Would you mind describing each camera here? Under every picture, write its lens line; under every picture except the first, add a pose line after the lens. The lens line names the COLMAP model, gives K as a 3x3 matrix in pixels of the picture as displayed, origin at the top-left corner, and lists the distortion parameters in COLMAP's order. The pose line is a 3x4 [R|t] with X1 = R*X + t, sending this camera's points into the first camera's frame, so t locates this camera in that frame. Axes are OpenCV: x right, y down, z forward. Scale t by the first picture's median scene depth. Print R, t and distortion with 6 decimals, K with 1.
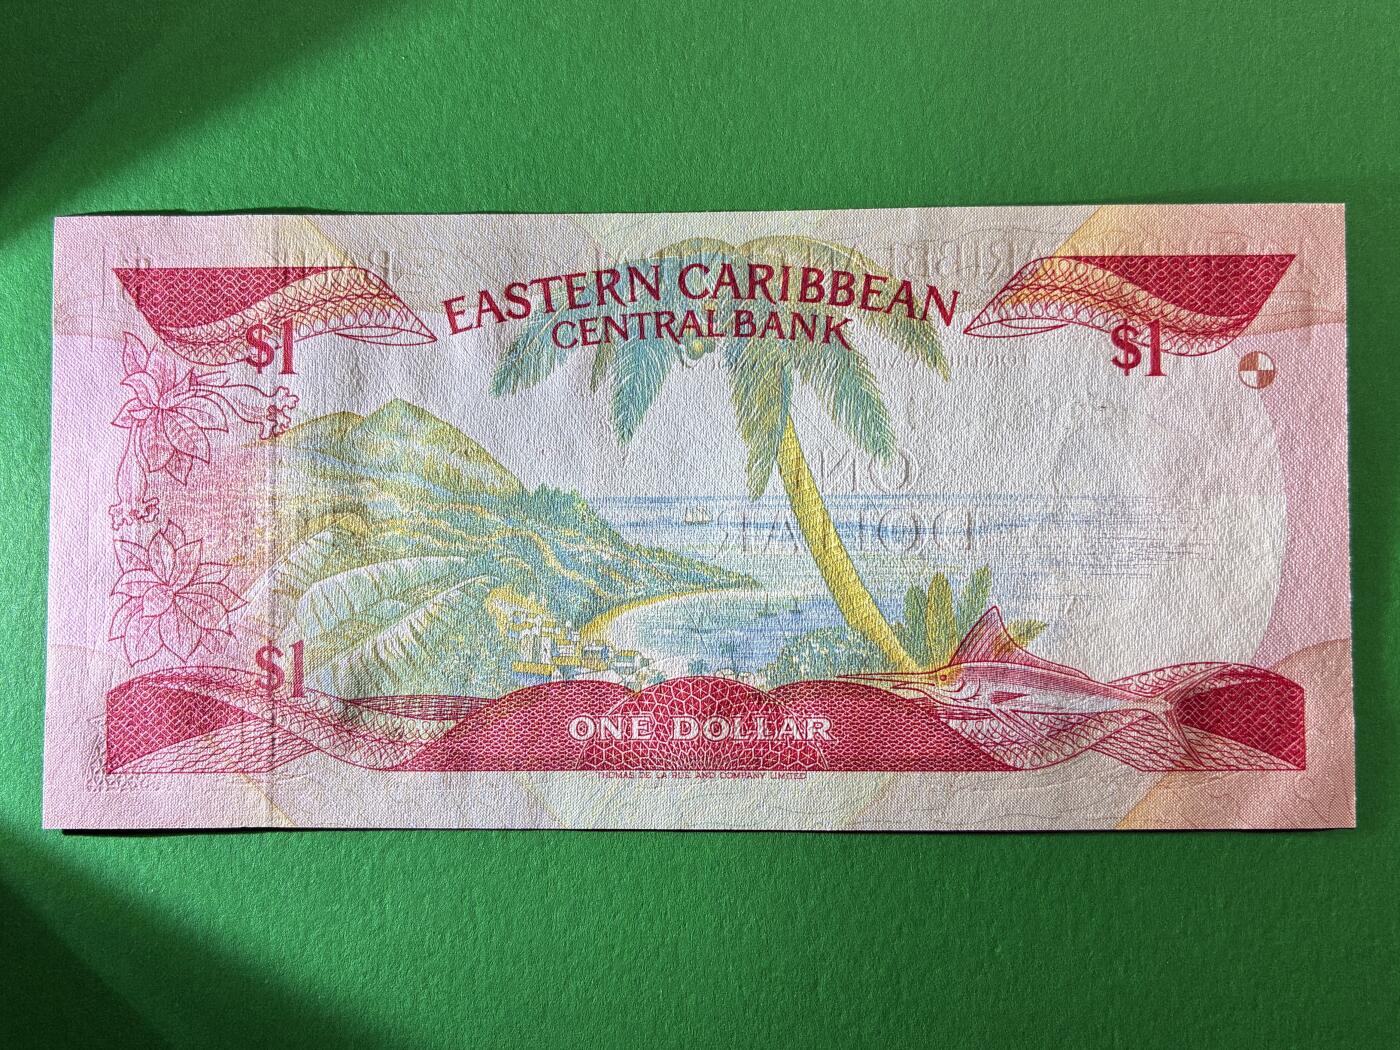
lens RADIAL K [[1053.0, 0, 732.1], [0, 1053.0, 530.2], [0, 0, 1]] dist [-0.026788, 0.025879]
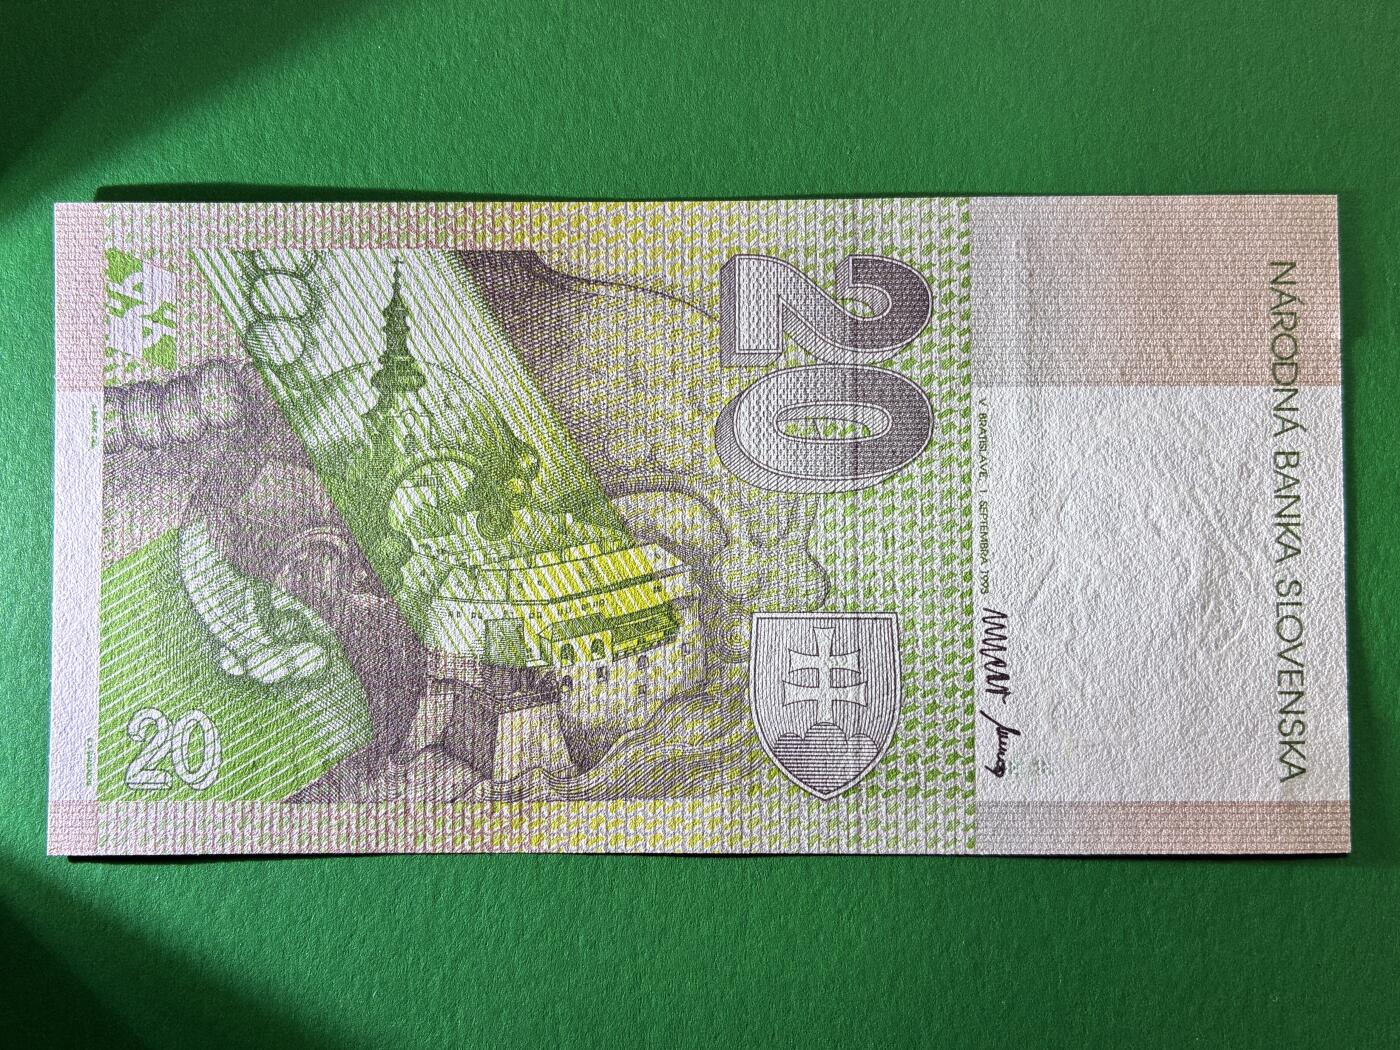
lens RADIAL K [[1053.0, 0, 735.5], [0, 1053.0, 534.6], [0, 0, 1]] dist [-0.026788, 0.025879]
pose [[0.999840, 0.017368, 0.004348, -0.104604], [-0.017386, 0.999840, 0.004145, -0.062324], [-0.004275, -0.004220, 0.999982, 0.110246]]
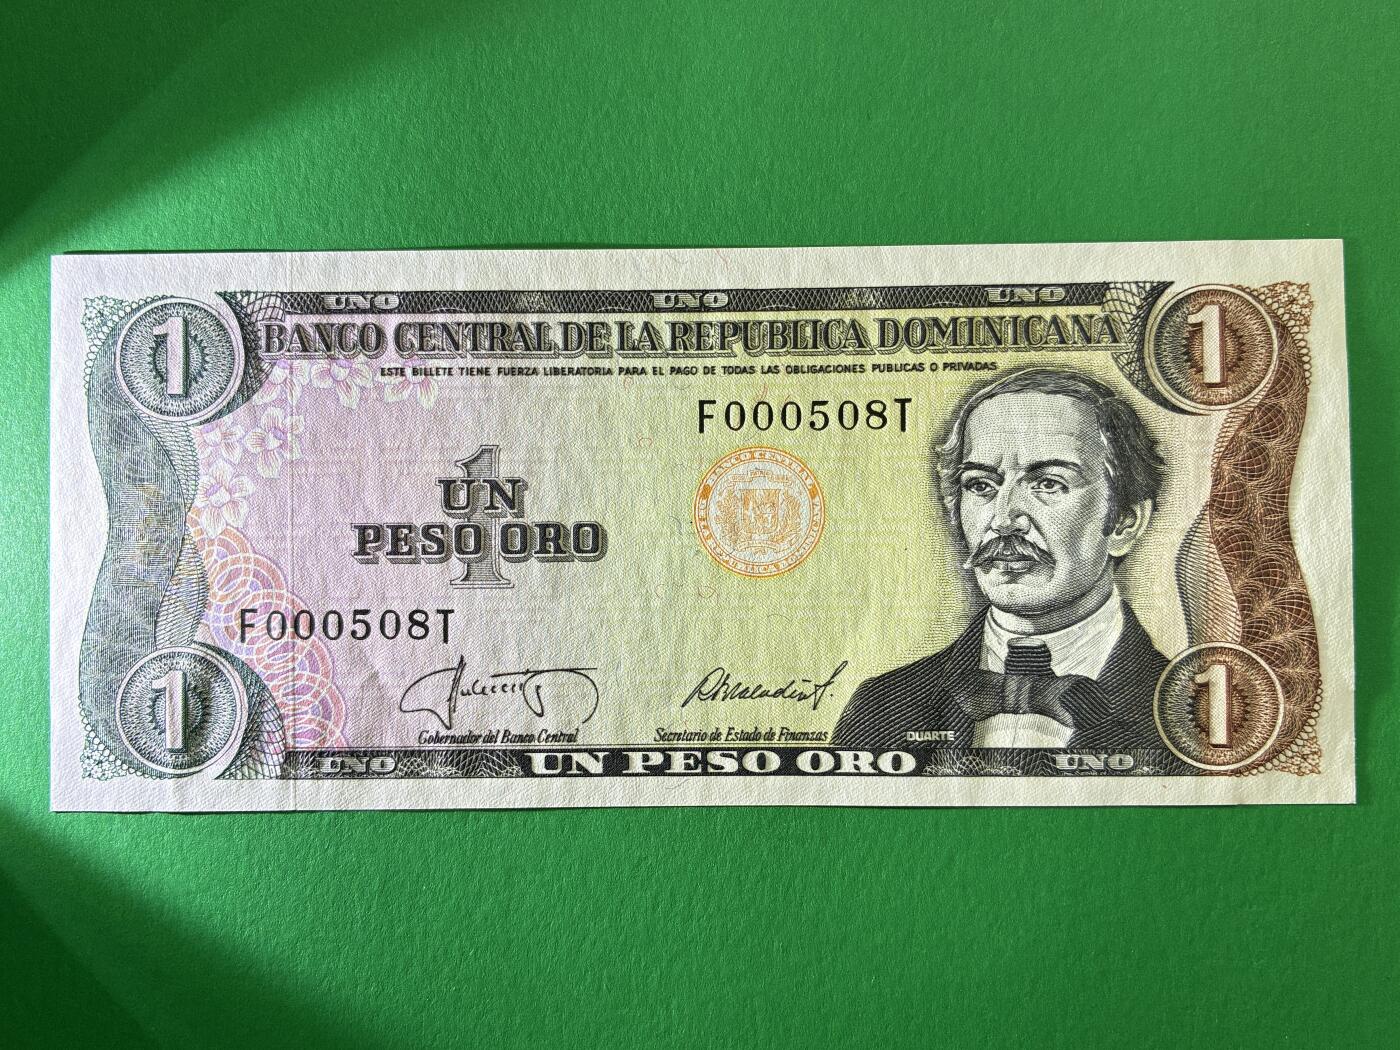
lens RADIAL K [[1053.0, 0, 702.7], [0, 1053.0, 544.5], [0, 0, 1]] dist [-0.026788, 0.025879]
pose [[0.999408, 0.033742, -0.006762, -0.304833], [-0.033626, 0.999297, 0.016579, -0.137874], [0.007317, -0.016341, 0.999840, -0.068430]]
